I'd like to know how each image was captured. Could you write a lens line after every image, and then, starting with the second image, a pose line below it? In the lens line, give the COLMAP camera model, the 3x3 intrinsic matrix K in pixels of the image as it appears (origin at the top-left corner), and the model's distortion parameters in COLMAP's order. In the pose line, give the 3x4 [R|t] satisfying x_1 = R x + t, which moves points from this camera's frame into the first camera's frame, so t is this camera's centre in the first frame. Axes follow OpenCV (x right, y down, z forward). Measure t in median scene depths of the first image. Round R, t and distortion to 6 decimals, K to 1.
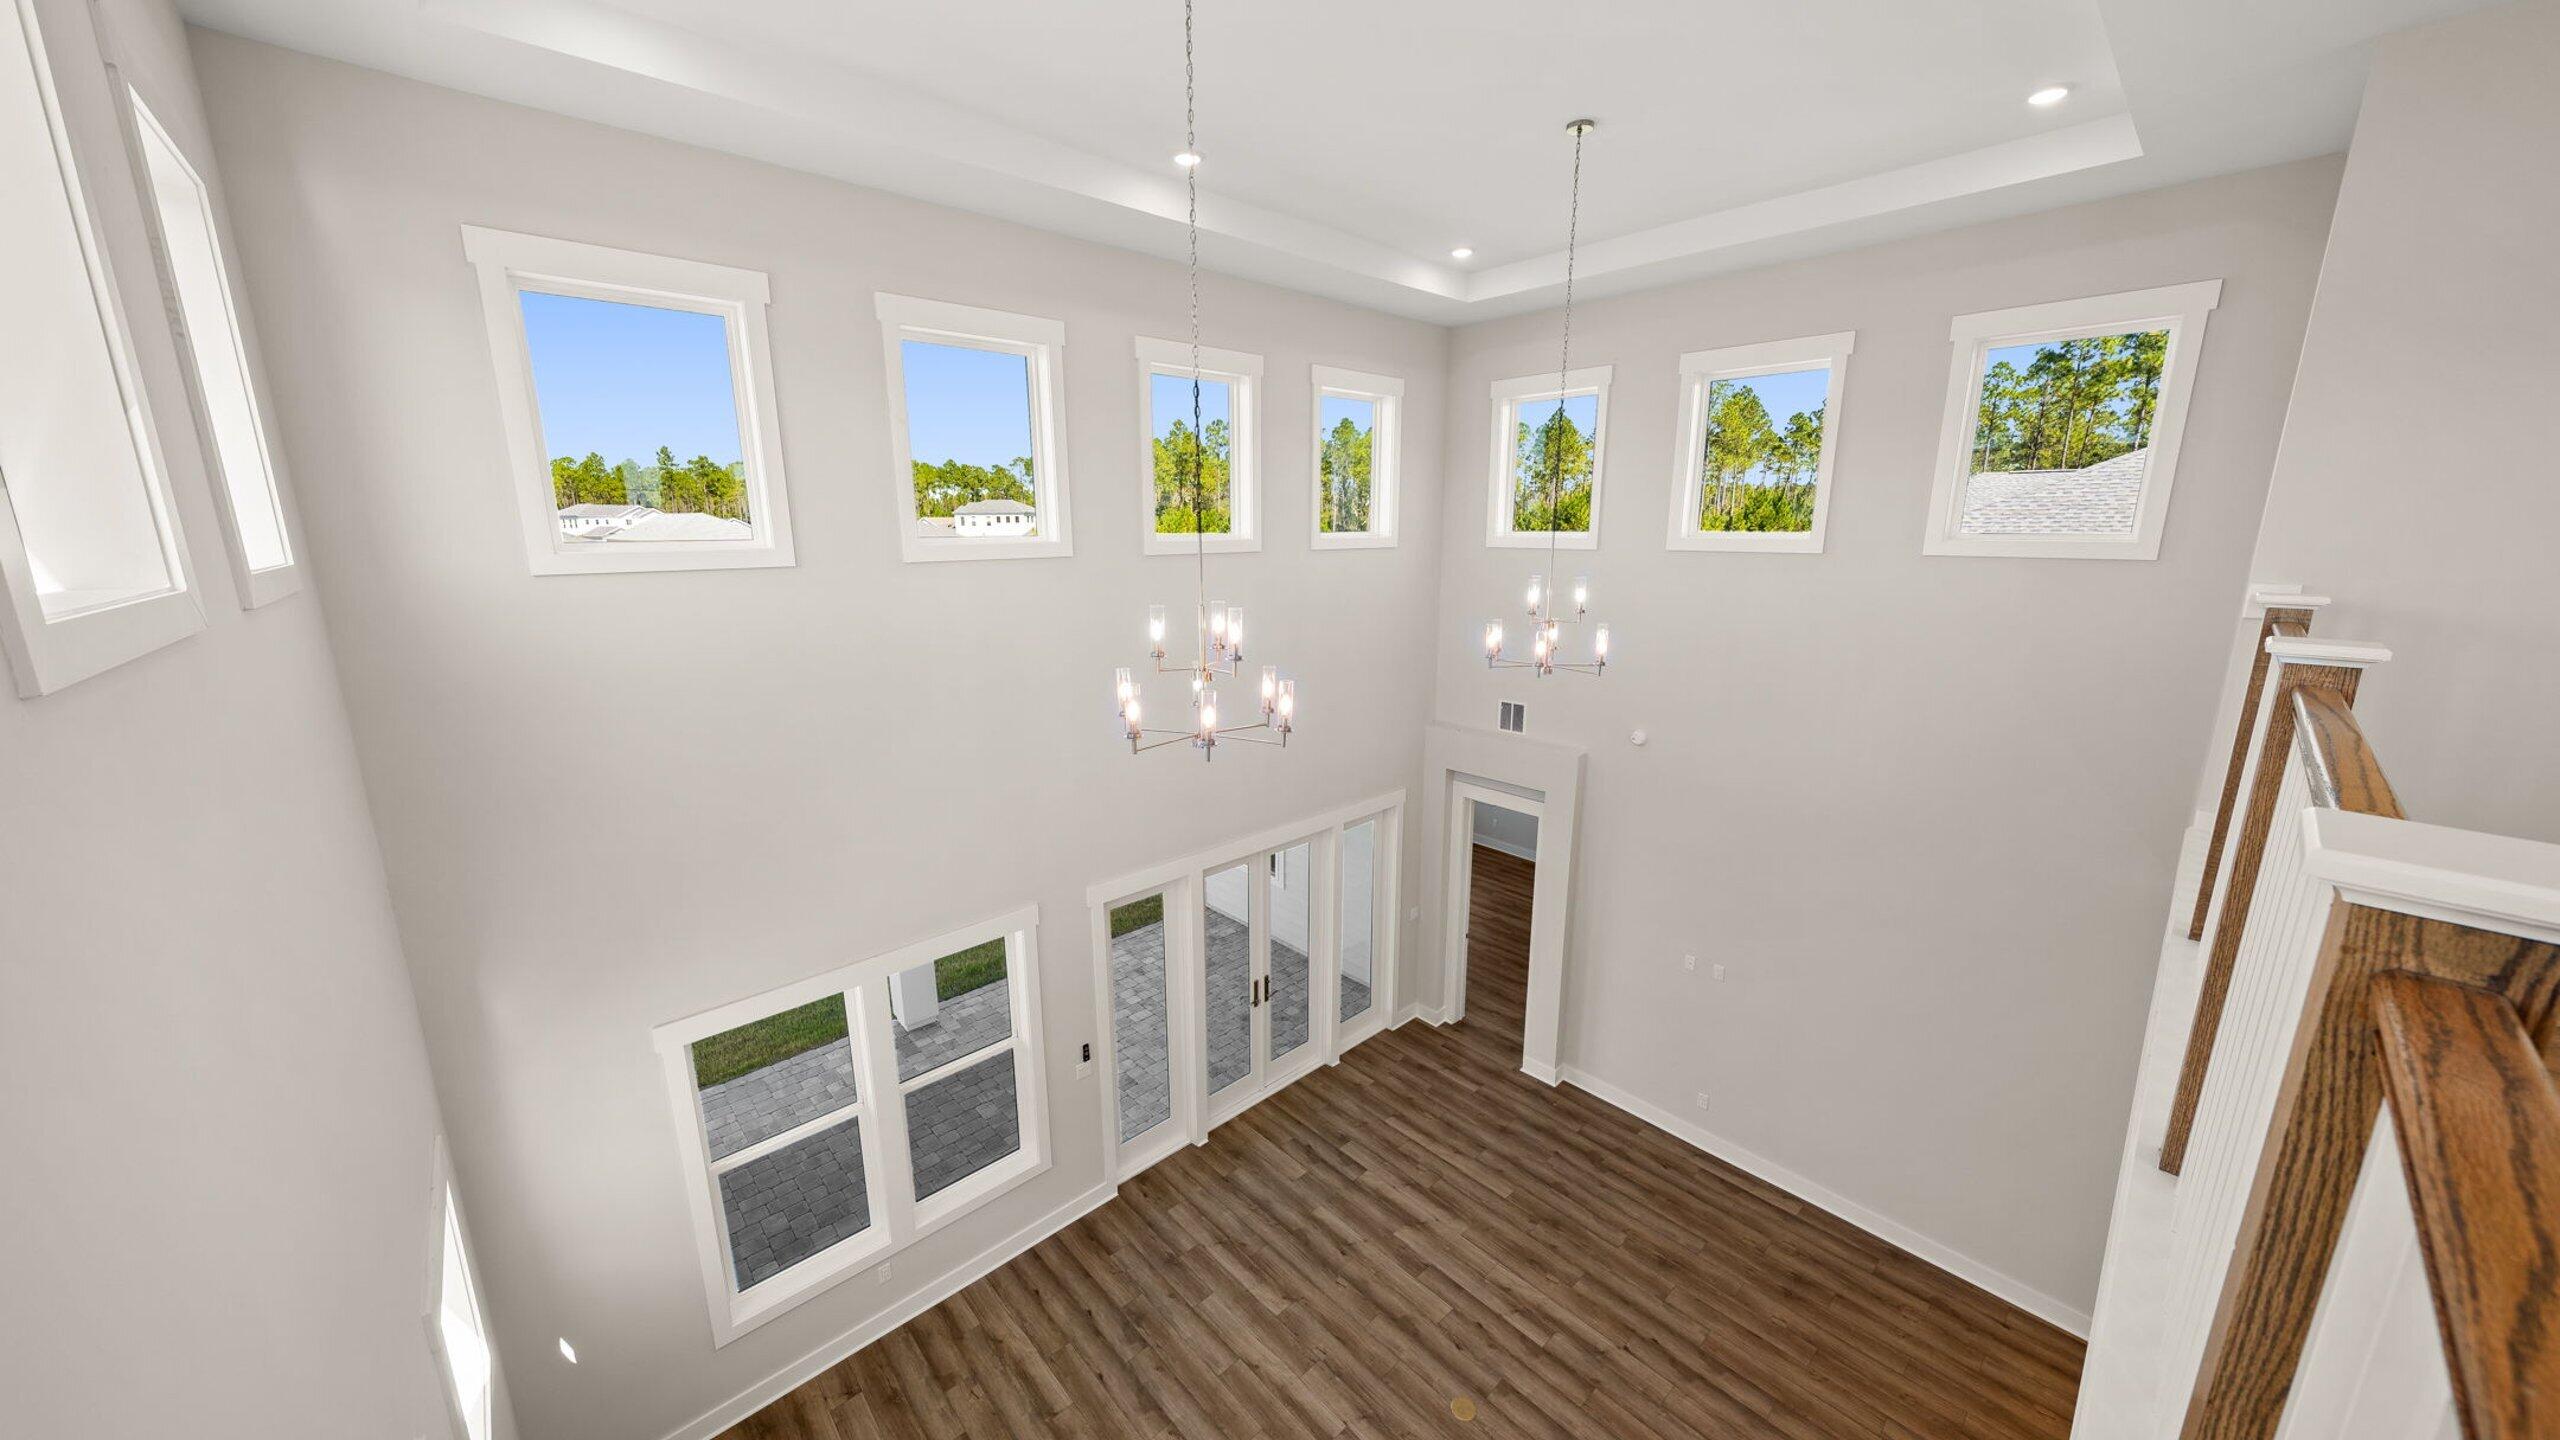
lens RADIAL K [[875.2, 0, 1270.3], [0, 875.2, 712.9], [0, 0, 1]] dist [-0.005393, -0.000085]
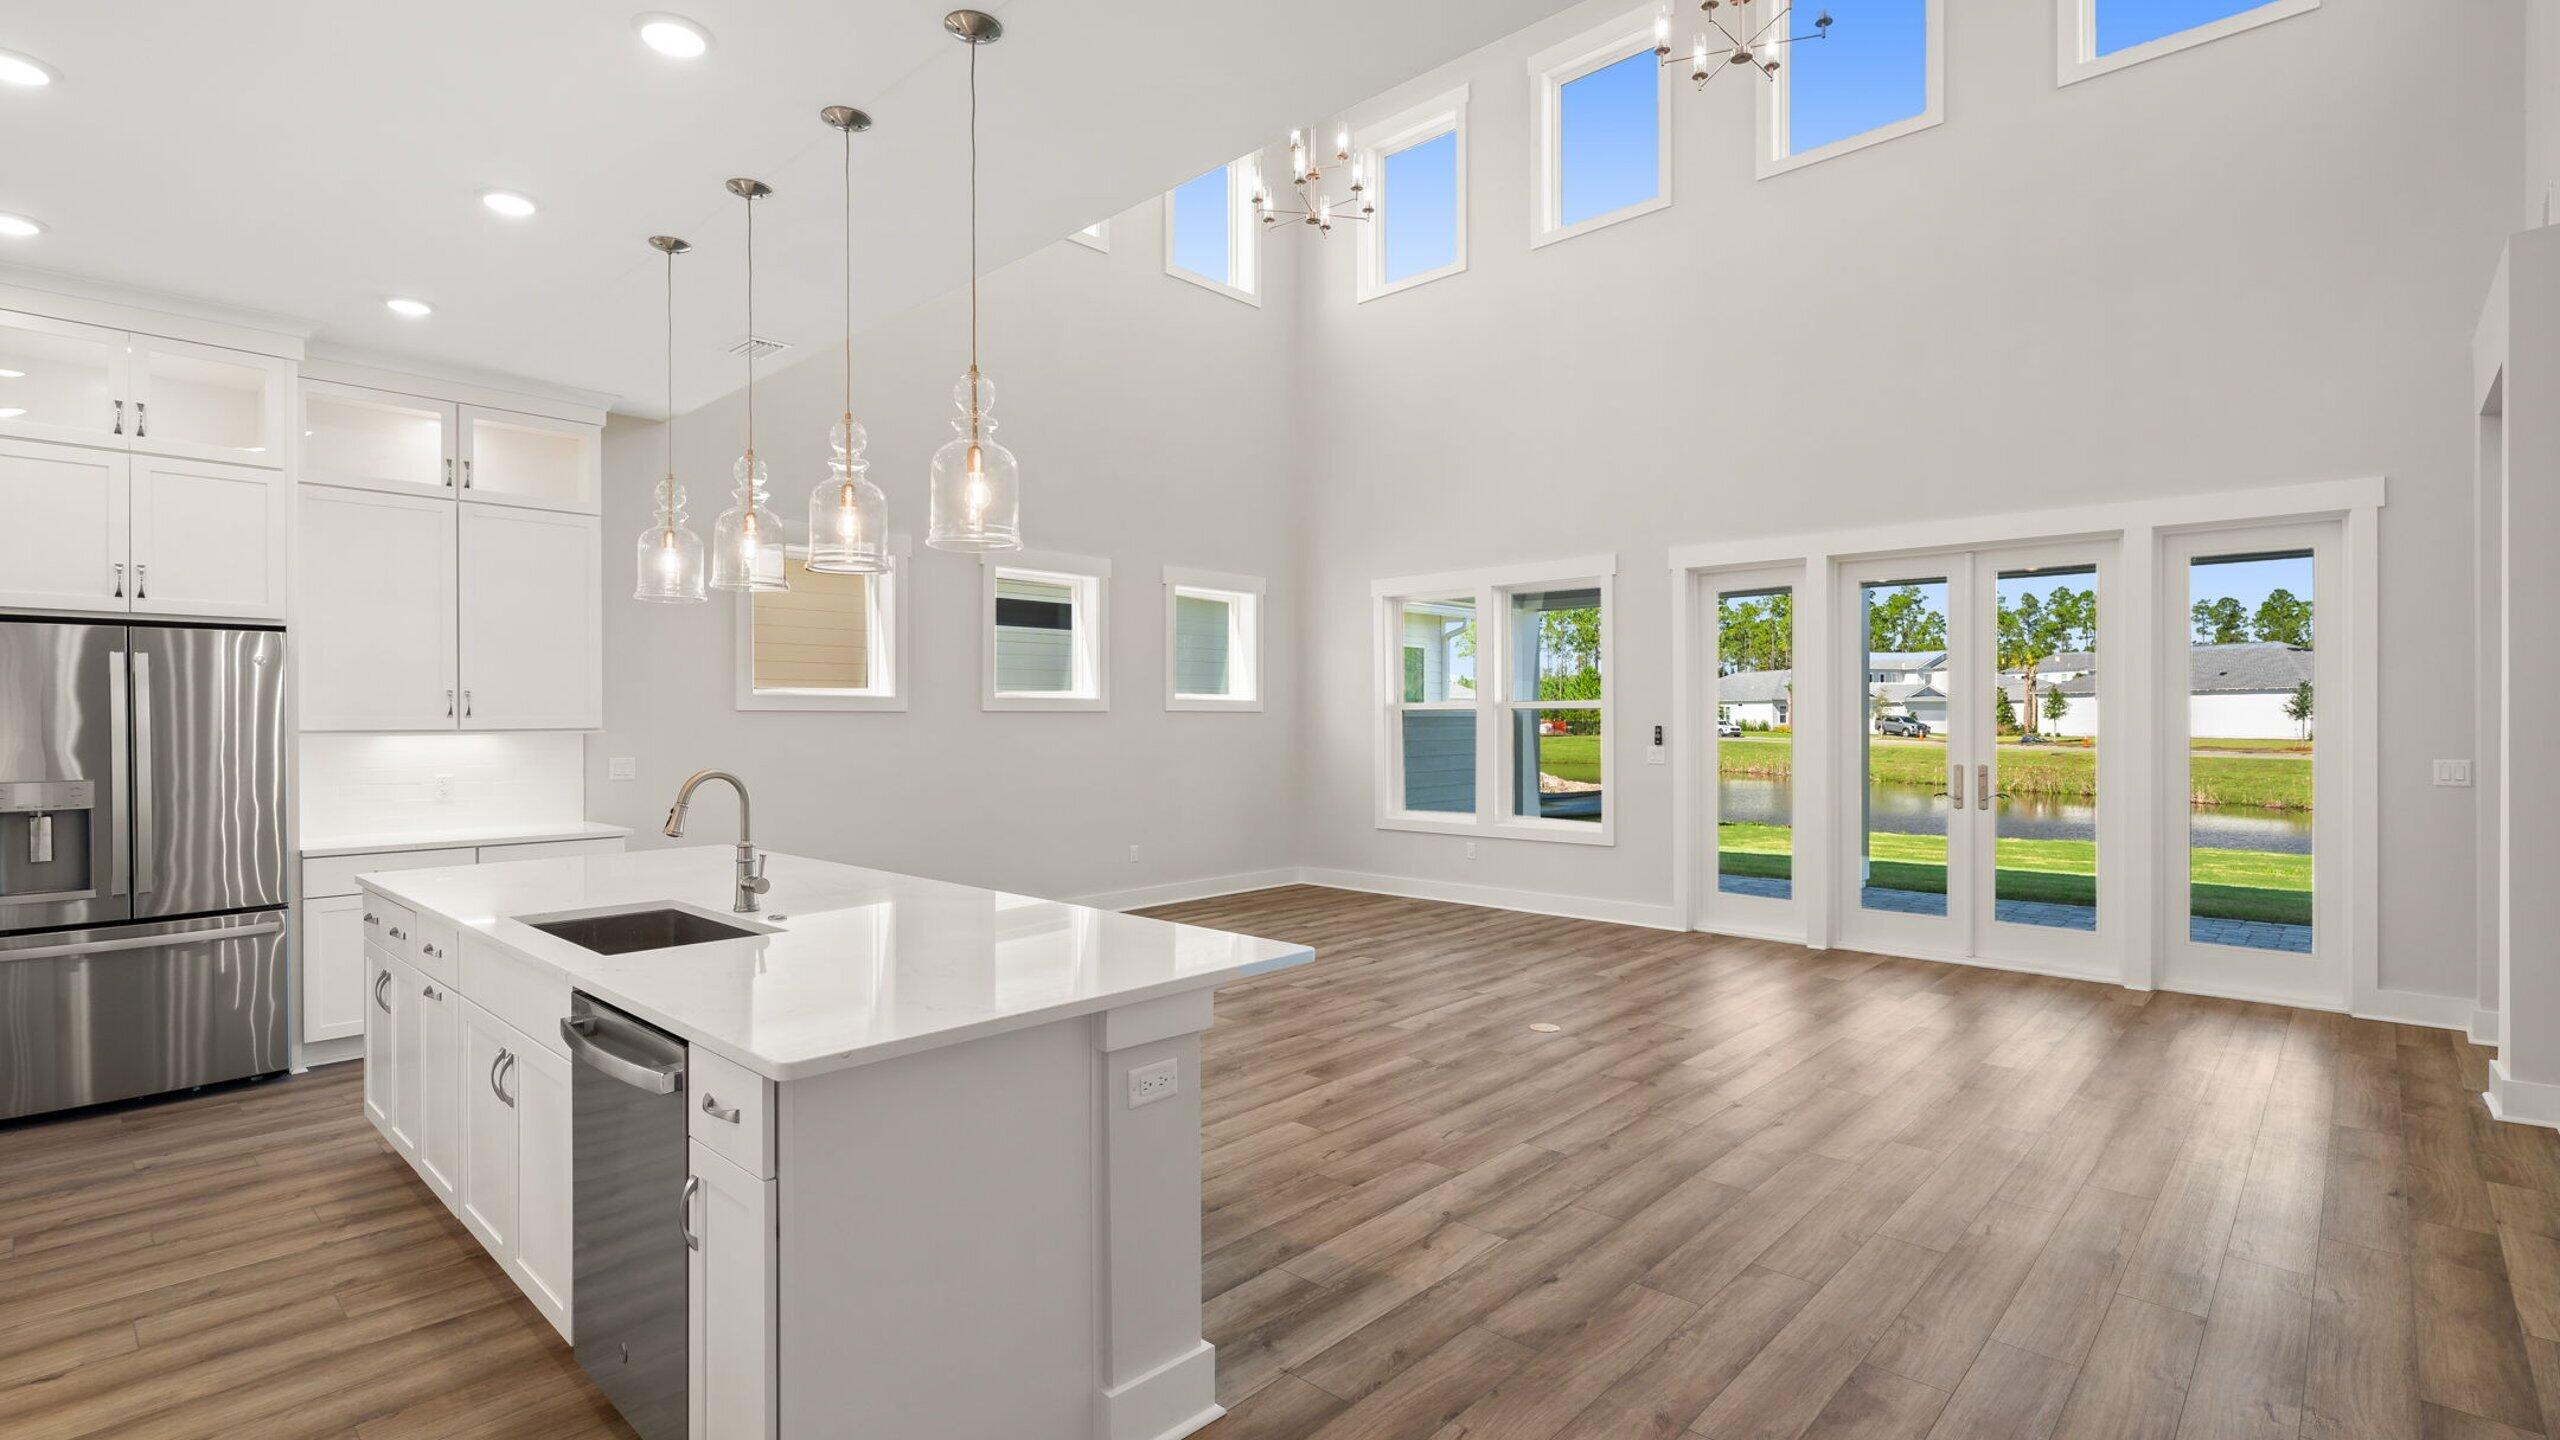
lens RADIAL K [[1175.3, 0, 1280.8], [0, 1175.3, 730.3], [0, 0, 1]] dist [0.000216, 0.001148]
pose [[0.084424, 0.014800, -0.996320, 1.002006], [-0.211096, 0.977460, -0.003368, 0.470902], [0.973813, 0.210603, 0.085645, 0.495976]]
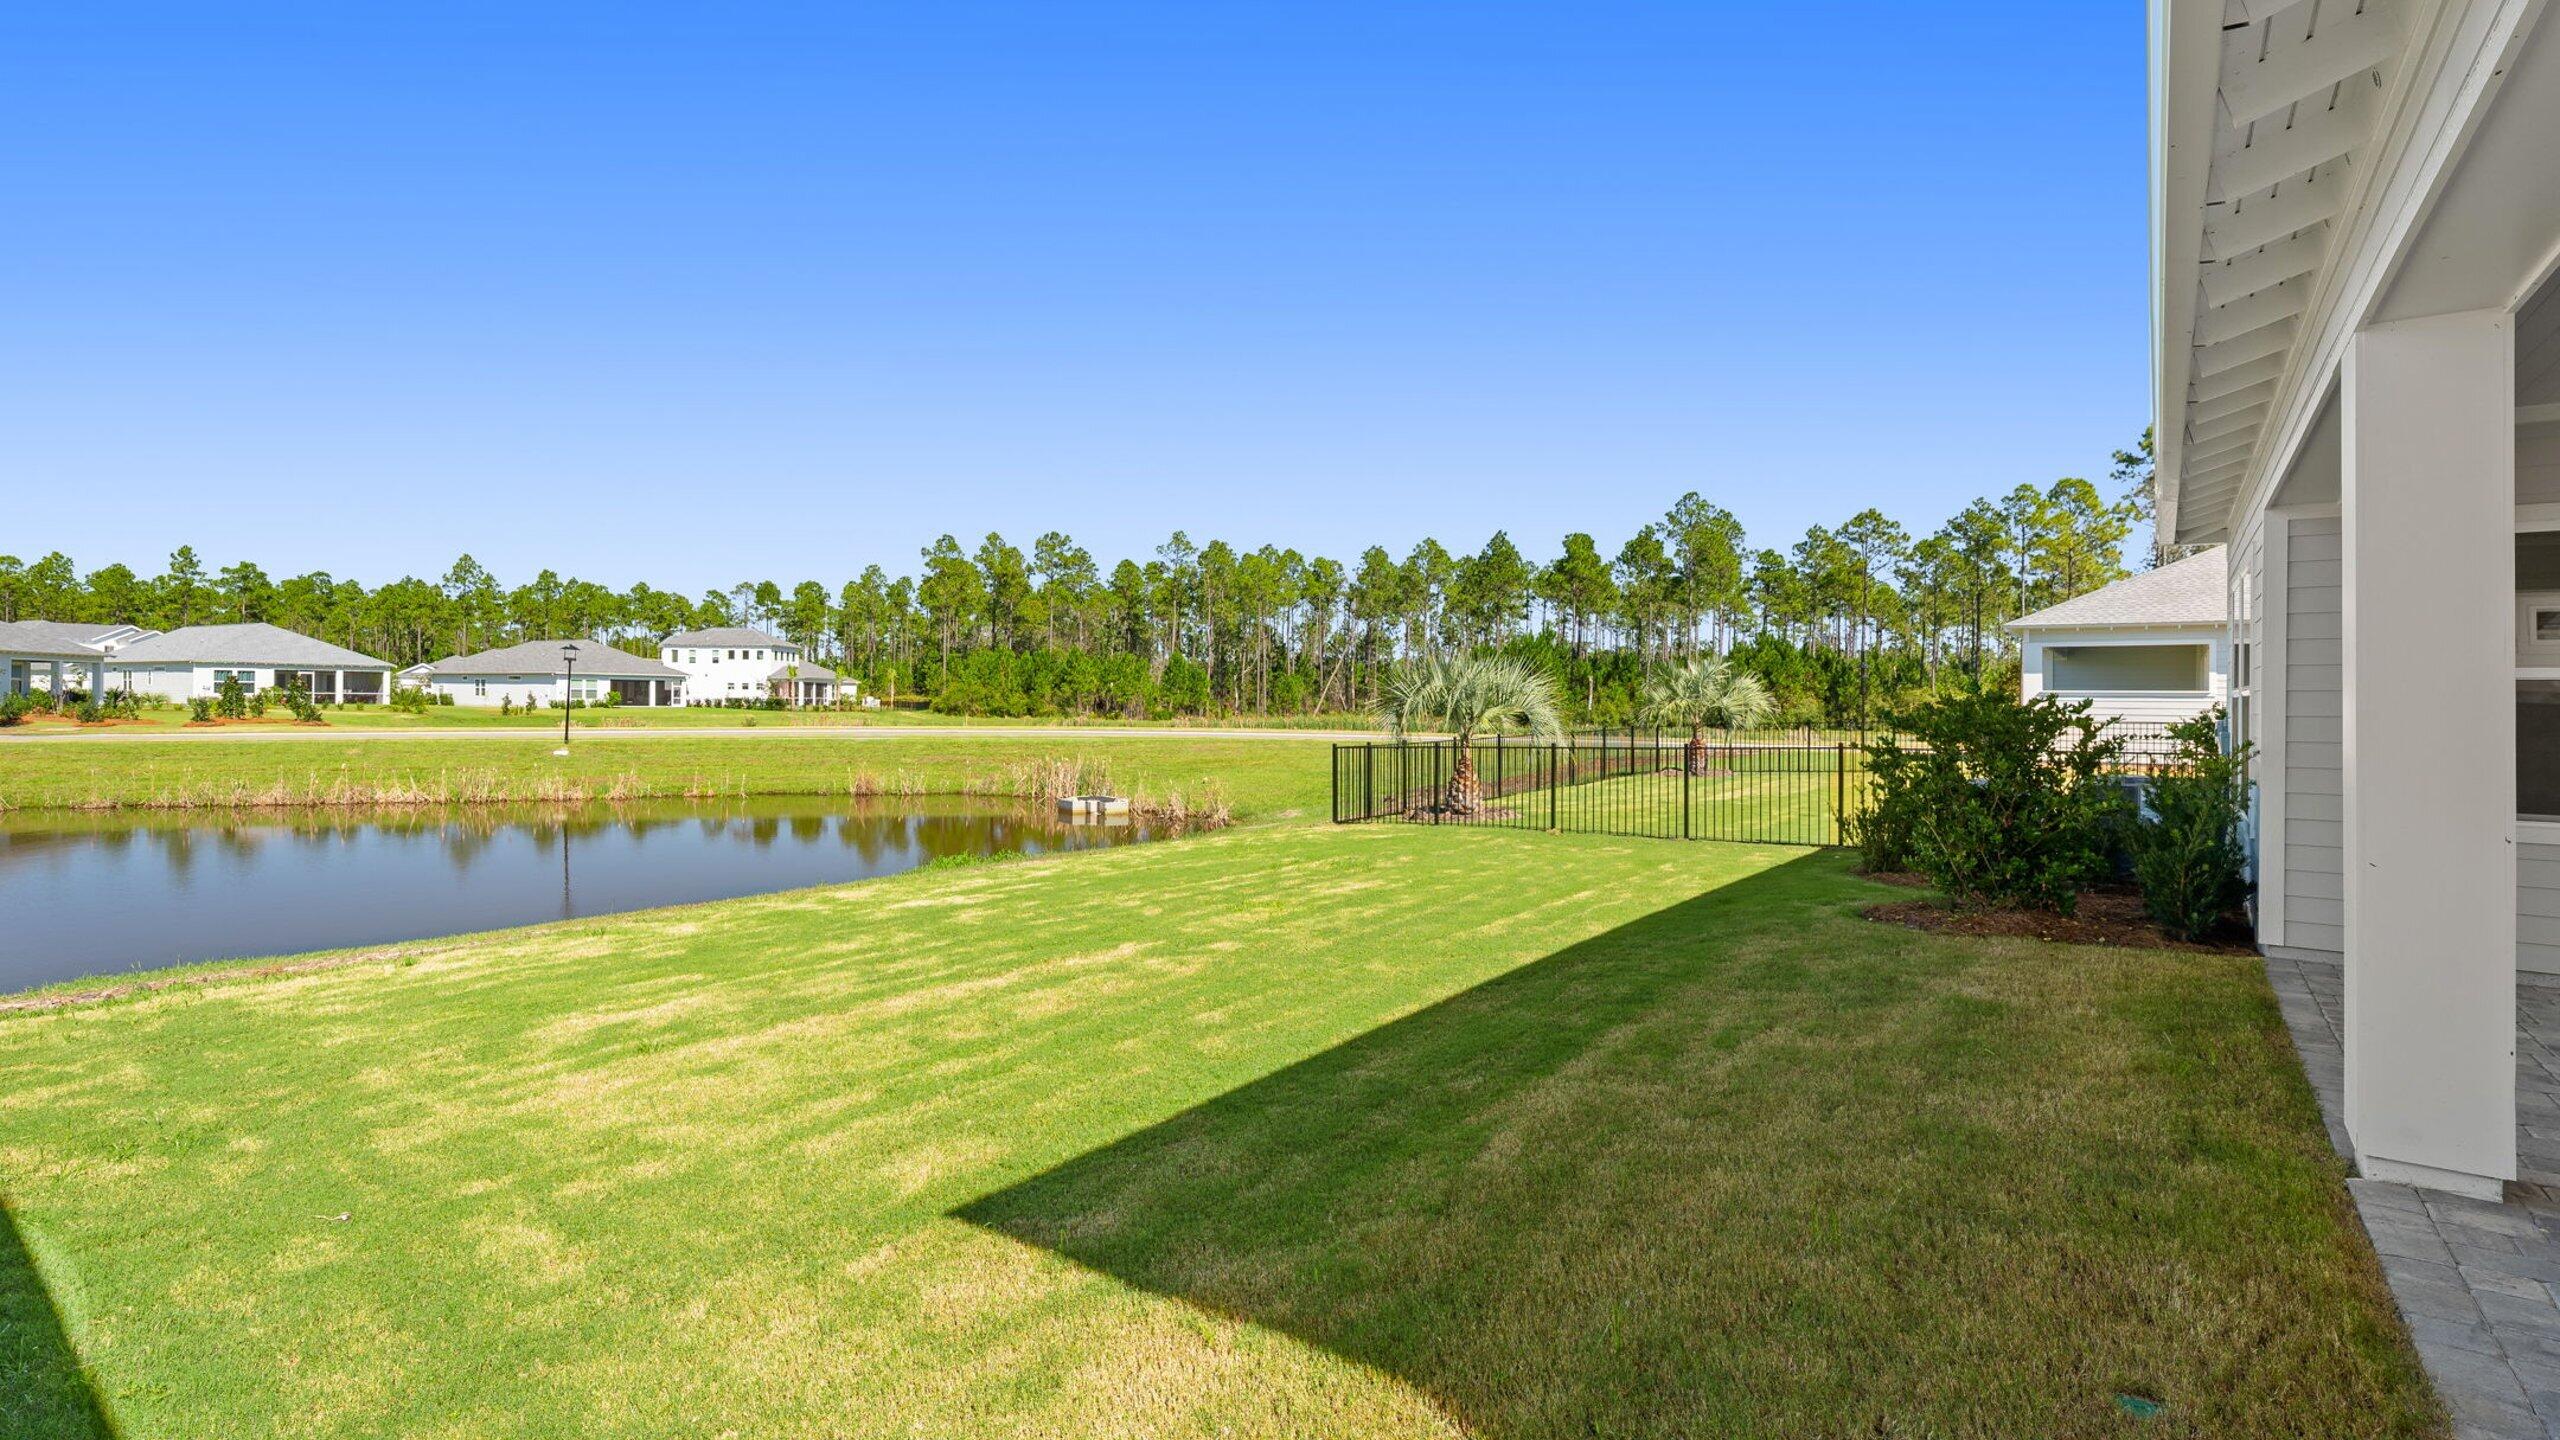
lens RADIAL K [[1175.3, 0, 1247.7], [0, 1175.3, 682.0], [0, 0, 1]] dist [0.000216, 0.001148]
pose [[0.986147, 0.017918, 0.164905, -1.271422], [0.020194, 0.973785, -0.226571, 0.395138], [-0.164642, 0.226762, 0.959933, 0.937777]]
